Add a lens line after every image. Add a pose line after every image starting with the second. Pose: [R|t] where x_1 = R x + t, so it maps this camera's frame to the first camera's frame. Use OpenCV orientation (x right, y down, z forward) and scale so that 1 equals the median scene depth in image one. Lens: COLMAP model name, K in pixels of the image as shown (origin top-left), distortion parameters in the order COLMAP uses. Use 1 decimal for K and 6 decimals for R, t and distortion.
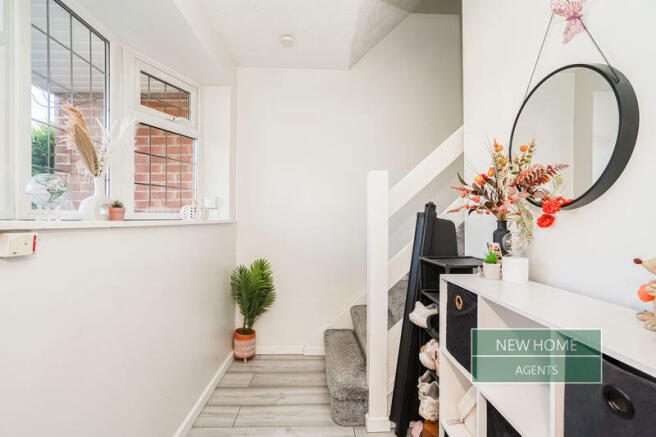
lens RADIAL K [[303.5, 0, 326.9], [0, 303.5, 213.6], [0, 0, 1]] dist [-0.012156, 0.001931]
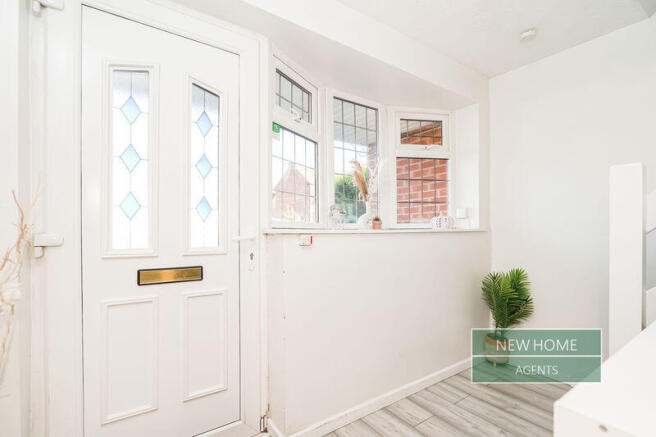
lens RADIAL K [[303.5, 0, 326.7], [0, 303.5, 225.0], [0, 0, 1]] dist [-0.012156, 0.001931]
pose [[0.562577, -0.013752, -0.826631, 0.292470], [0.021557, 0.999766, -0.001962, -0.000466], [0.826464, -0.016716, 0.562742, -0.047435]]
